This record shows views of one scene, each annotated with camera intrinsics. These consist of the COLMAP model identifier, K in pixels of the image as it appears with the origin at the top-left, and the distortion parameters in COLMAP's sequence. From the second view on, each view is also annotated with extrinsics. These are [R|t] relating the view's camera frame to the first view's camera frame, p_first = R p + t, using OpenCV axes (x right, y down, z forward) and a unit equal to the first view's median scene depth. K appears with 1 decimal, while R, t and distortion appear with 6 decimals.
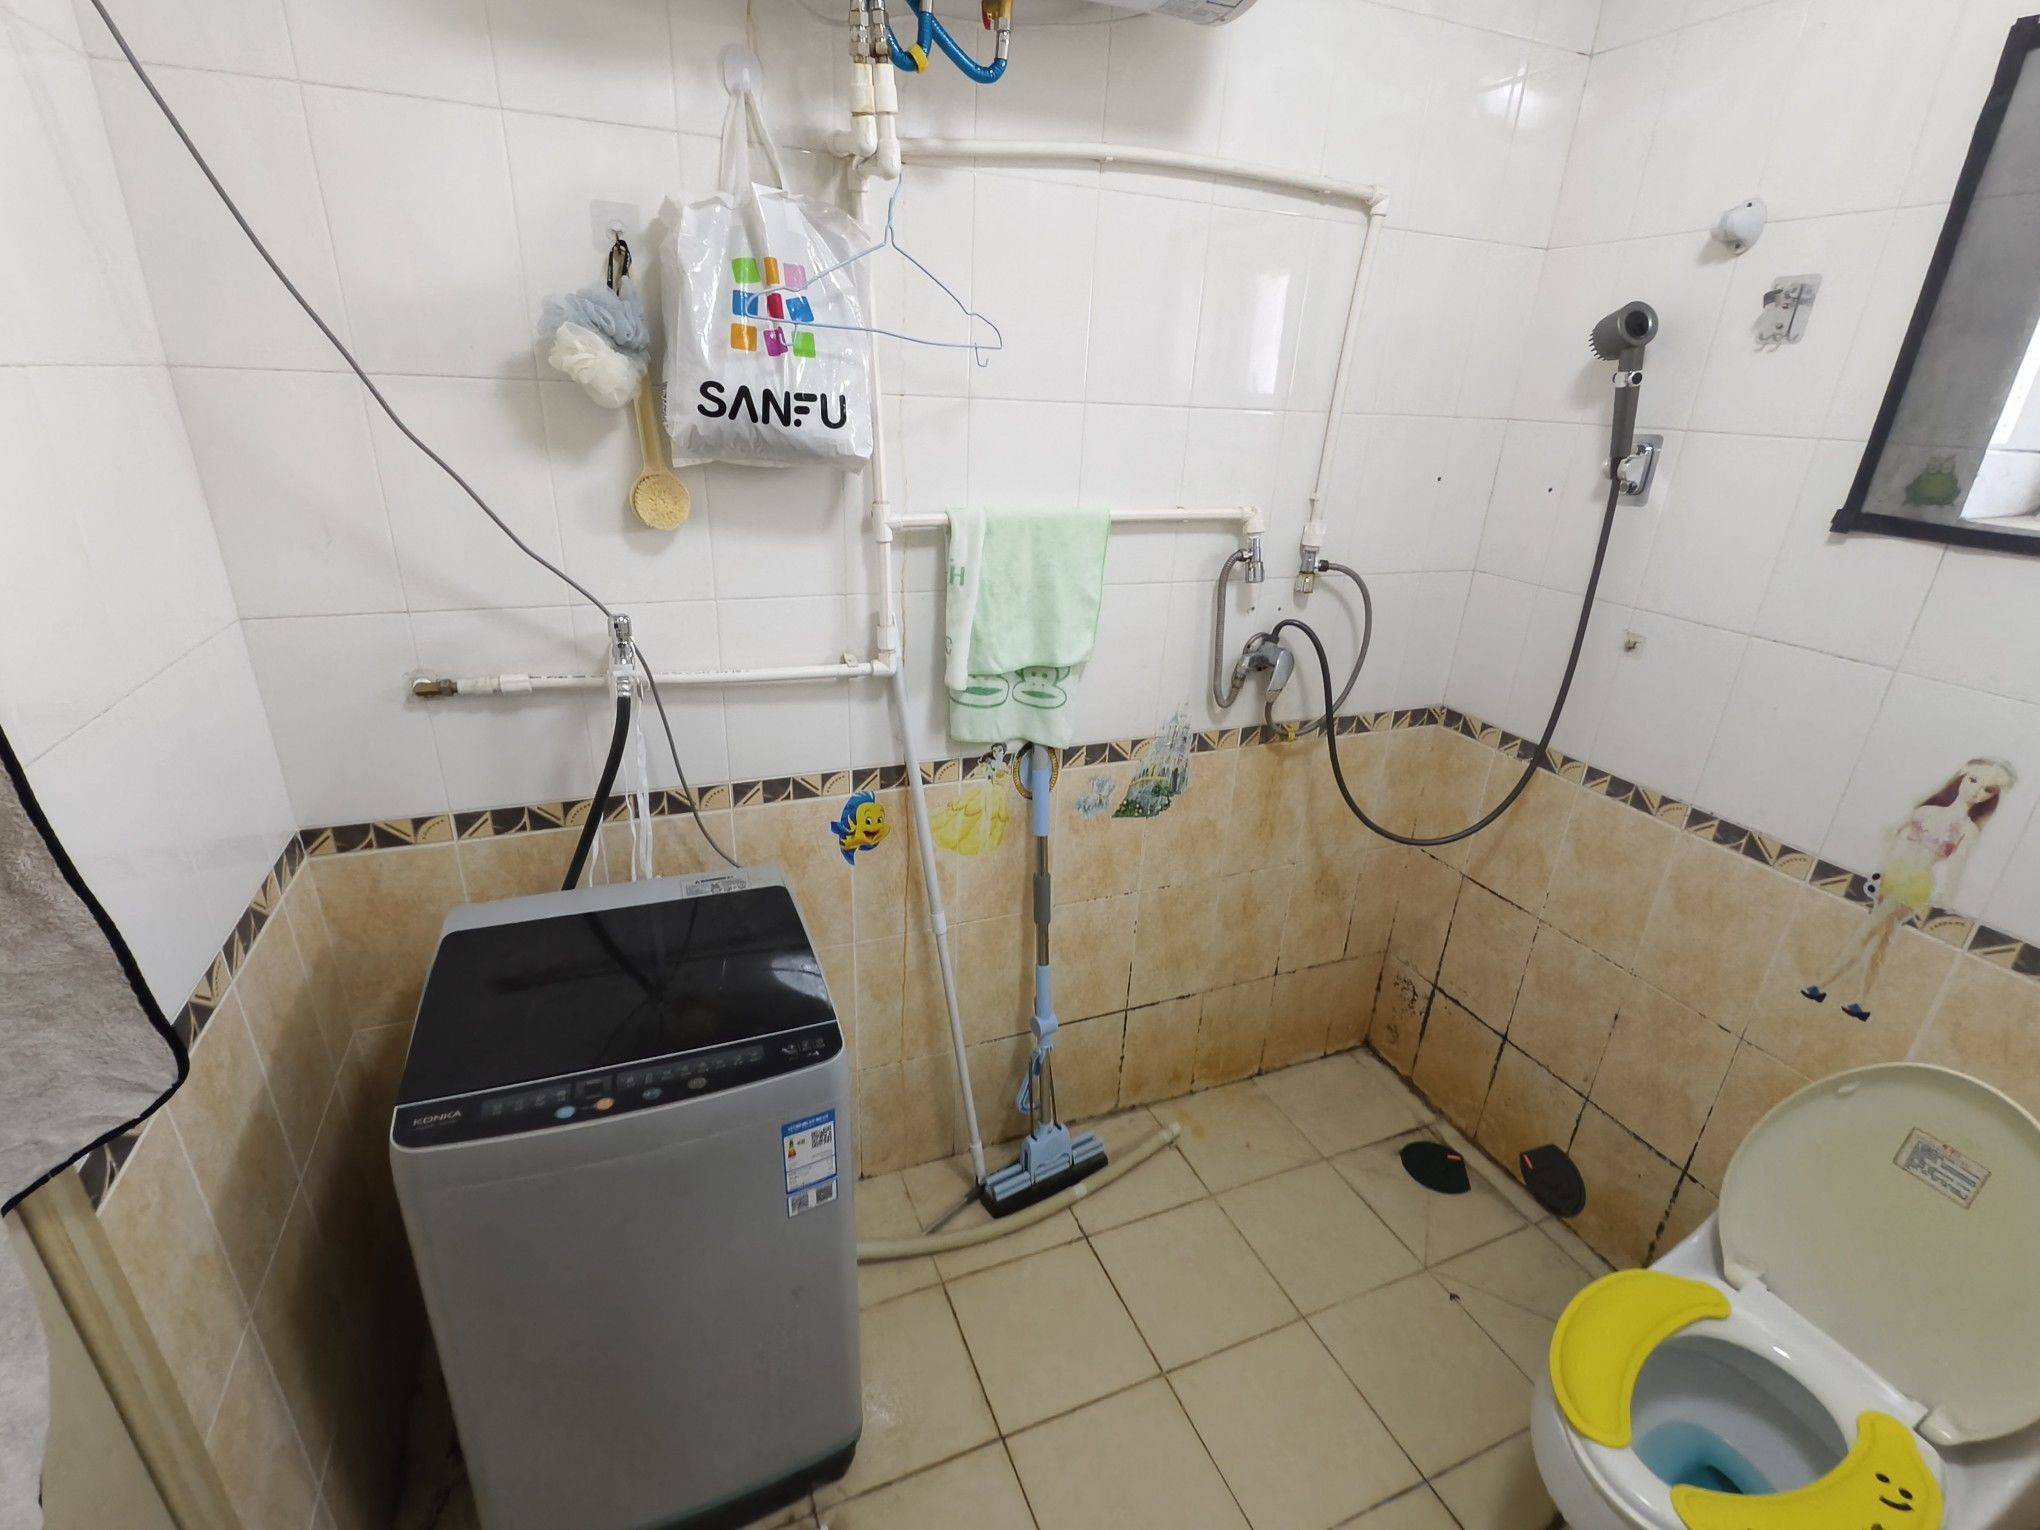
lens RADIAL K [[937.6, 0, 1022.5], [0, 937.6, 772.6], [0, 0, 1]] dist [0.000767, -0.002859]
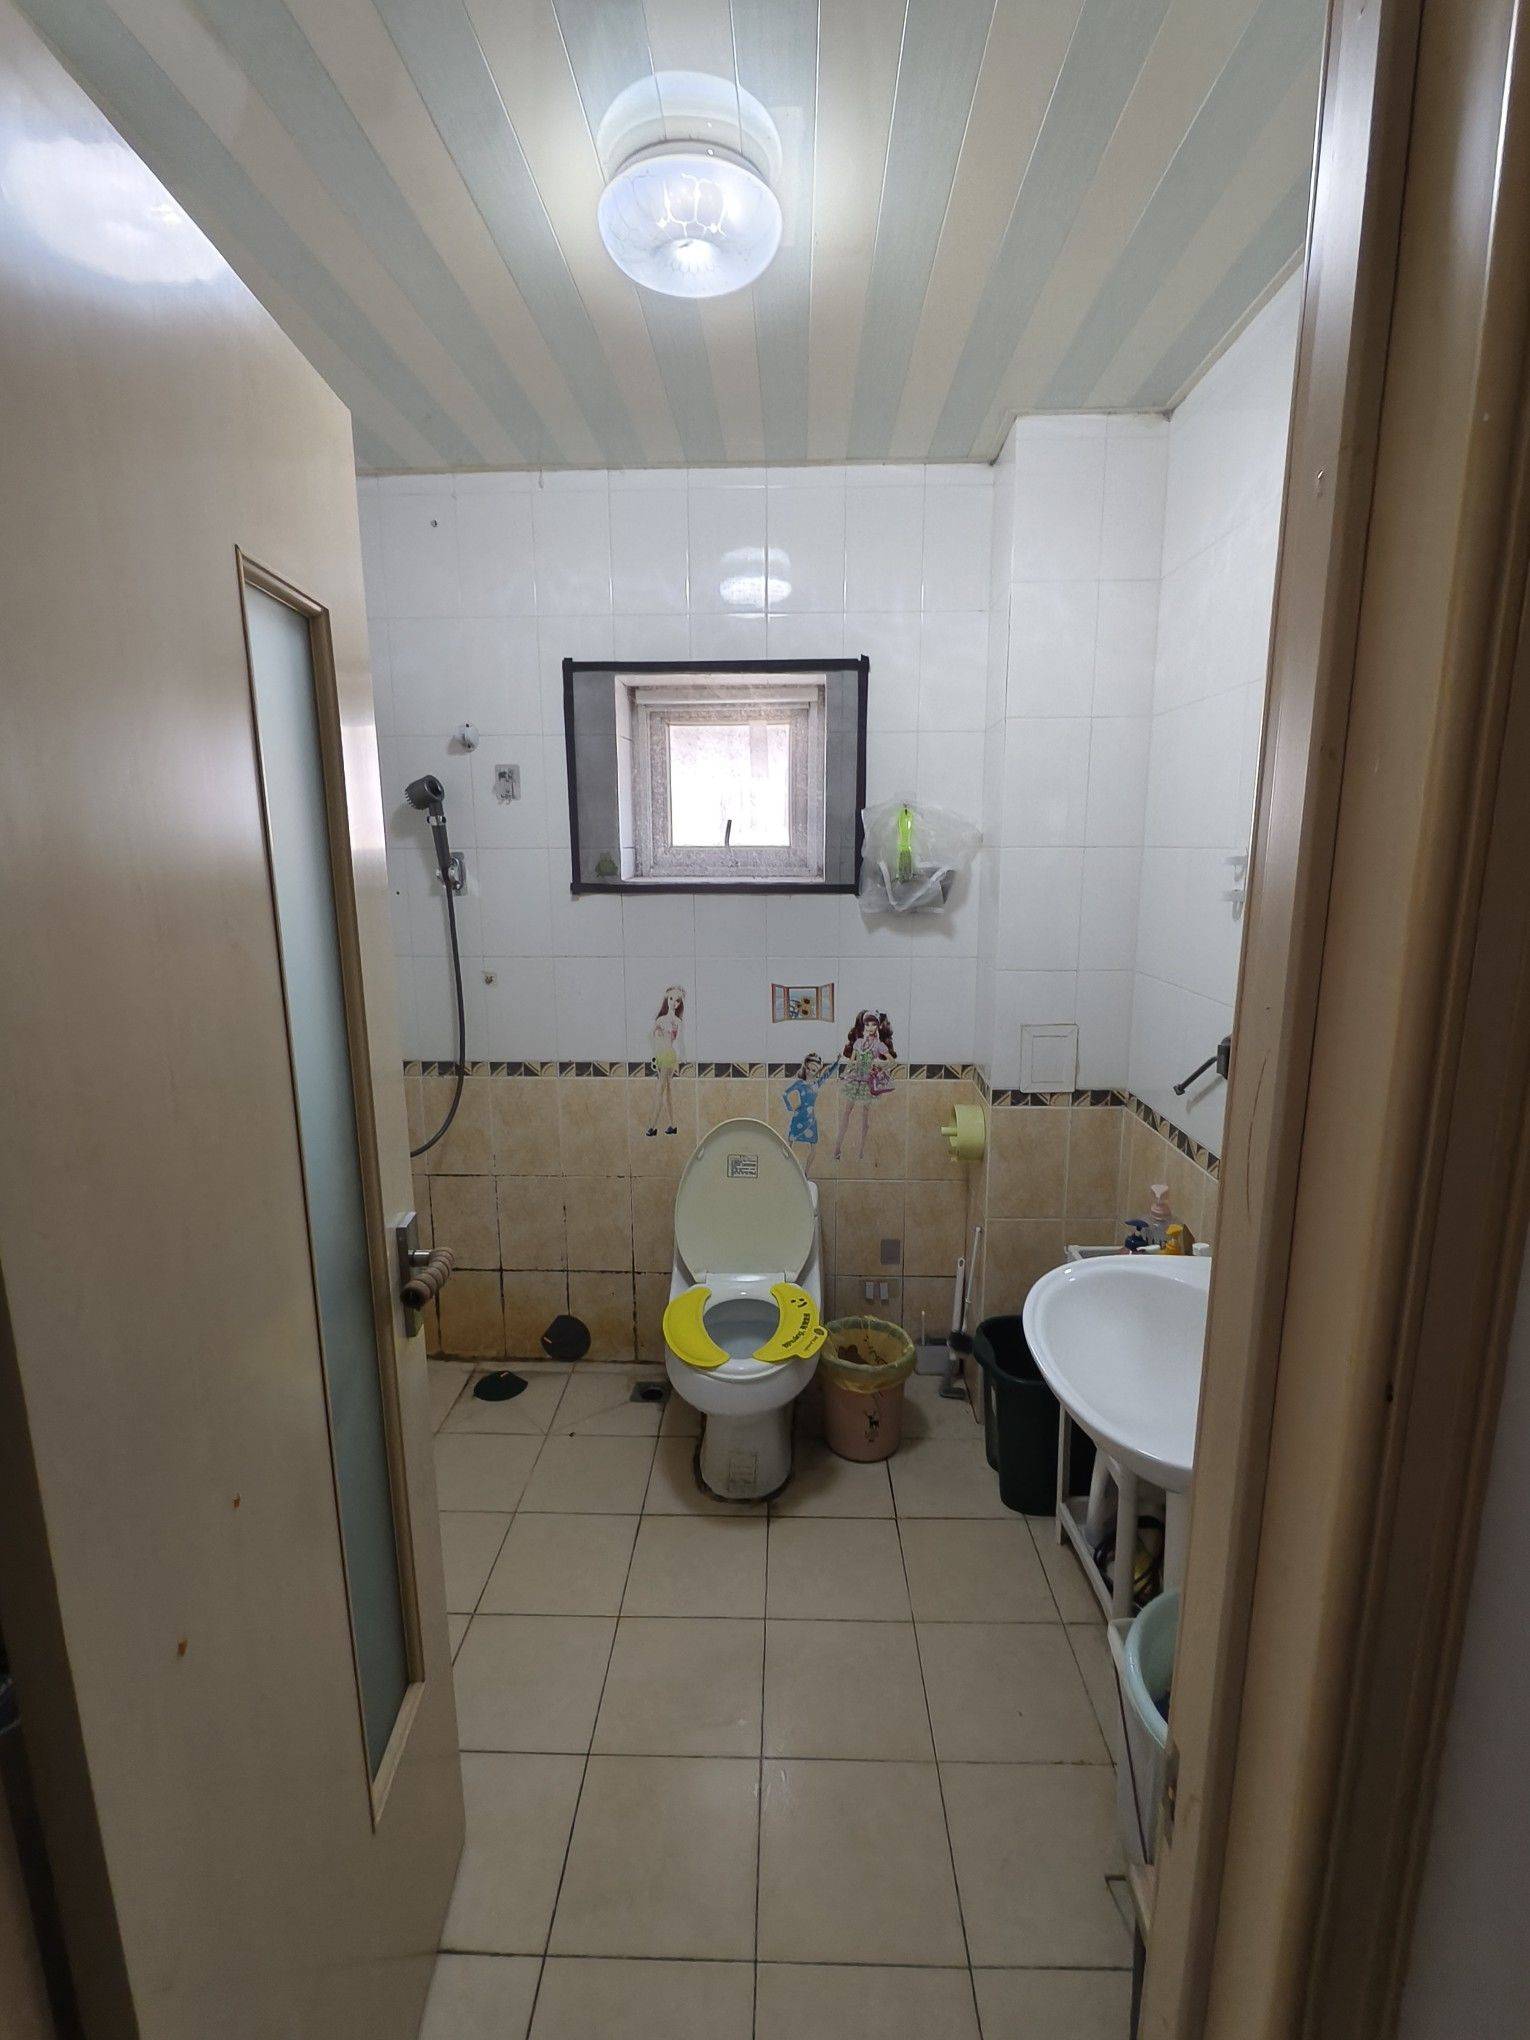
lens RADIAL K [[937.6, 0, 764.2], [0, 937.6, 1017.9], [0, 0, 1]] dist [0.000767, -0.002859]
pose [[0.406428, -0.217084, 0.887519, -0.612381], [0.370112, 0.927218, 0.057306, 0.003994], [-0.835364, 0.305191, 0.457193, -0.087312]]
